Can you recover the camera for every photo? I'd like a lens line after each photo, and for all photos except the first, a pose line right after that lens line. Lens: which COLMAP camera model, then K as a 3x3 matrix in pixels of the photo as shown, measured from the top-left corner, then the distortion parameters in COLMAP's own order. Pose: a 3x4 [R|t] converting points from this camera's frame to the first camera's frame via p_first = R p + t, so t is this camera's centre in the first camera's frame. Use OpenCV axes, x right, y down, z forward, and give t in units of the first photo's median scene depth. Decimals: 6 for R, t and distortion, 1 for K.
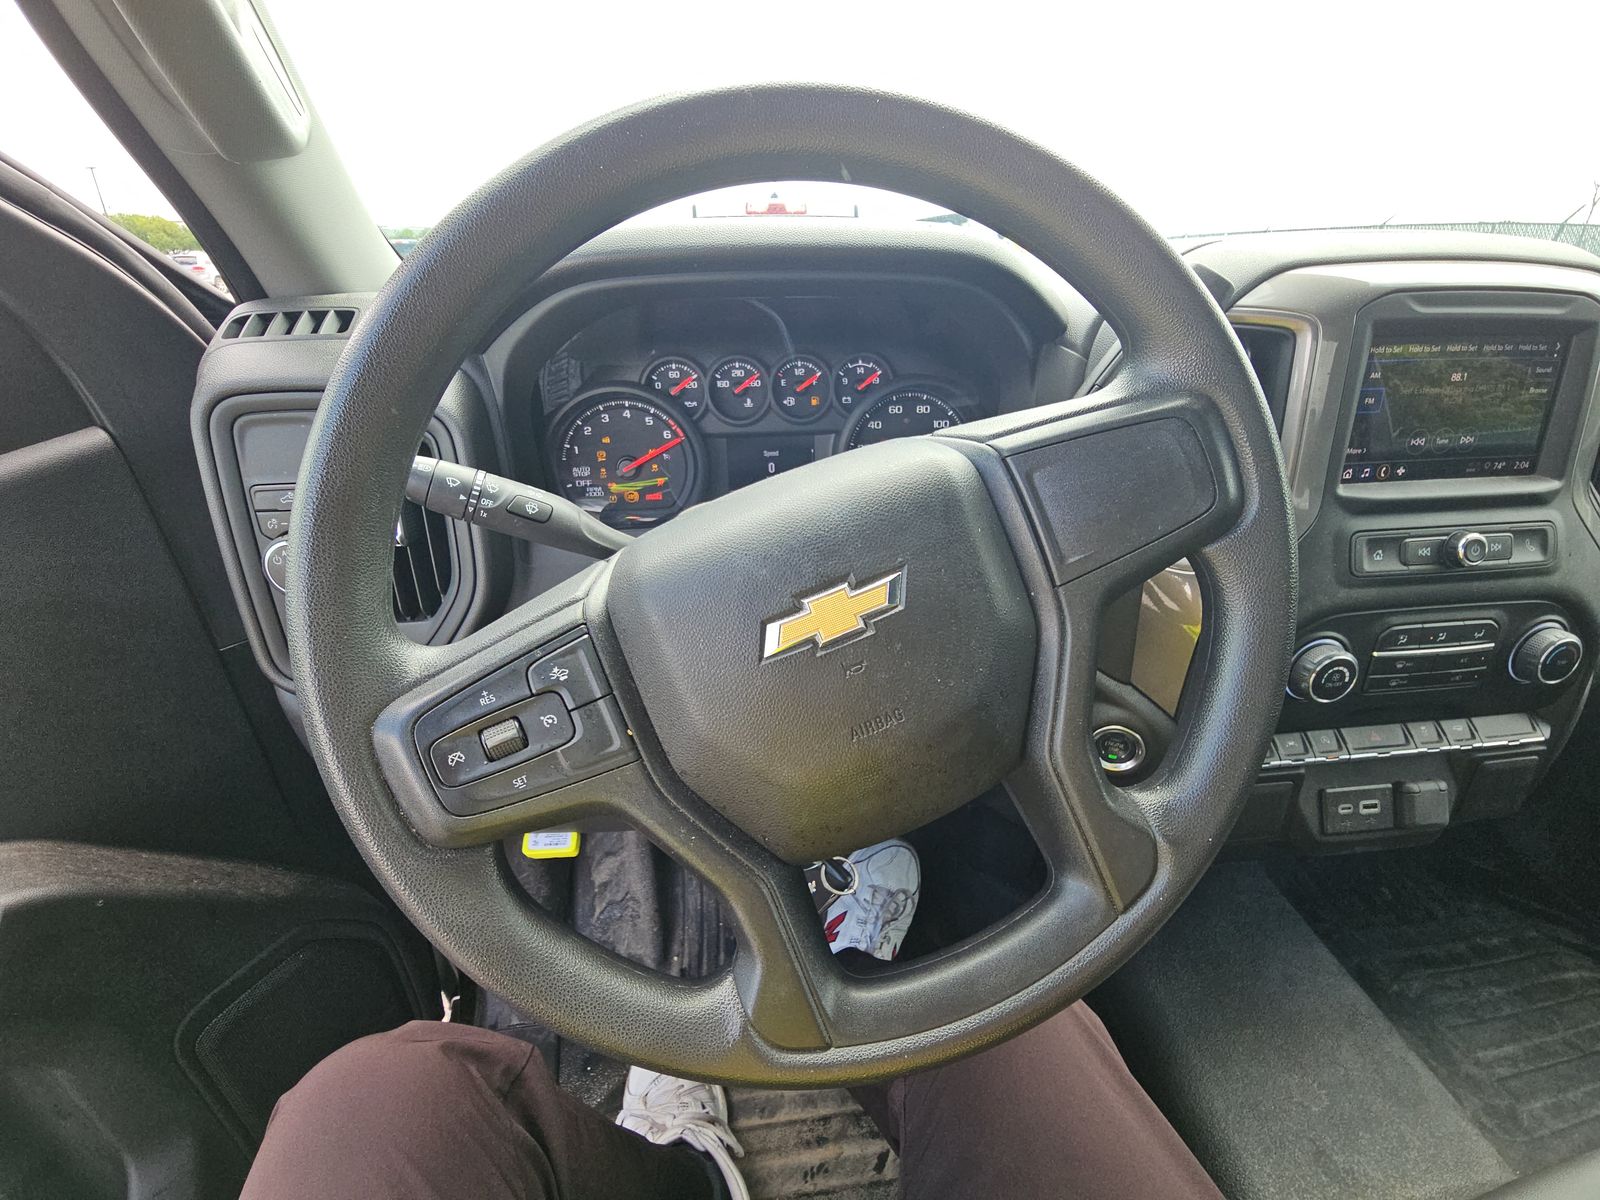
lens RADIAL K [[641.8, 0, 800.0], [0, 641.8, 600.0], [0, 0, 1]] dist [0.011226, -0.009060]
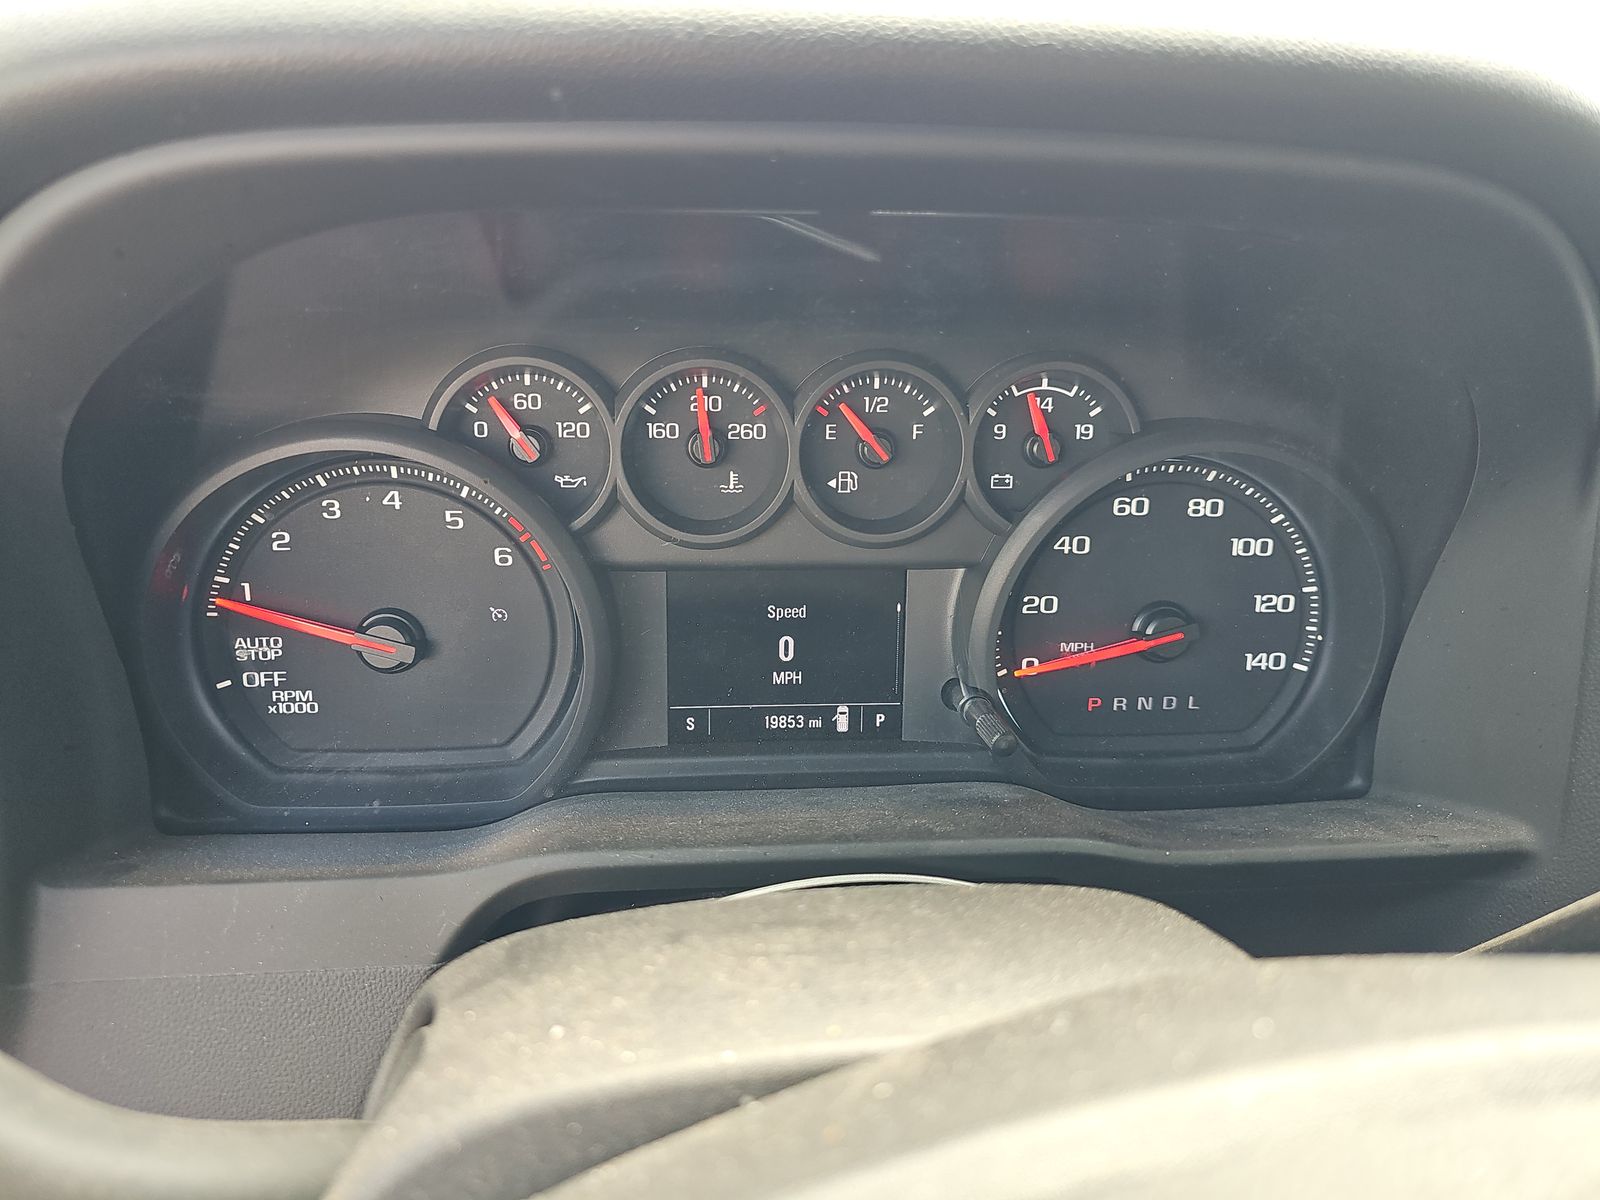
lens RADIAL K [[1062.1, 0, 794.4], [0, 1062.1, 574.1], [0, 0, 1]] dist [0.022623, -0.000569]
pose [[0.999029, 0.040985, -0.016153, -0.037802], [-0.042243, 0.995288, -0.087276, -0.232998], [0.012499, 0.087873, 0.996053, 0.467357]]
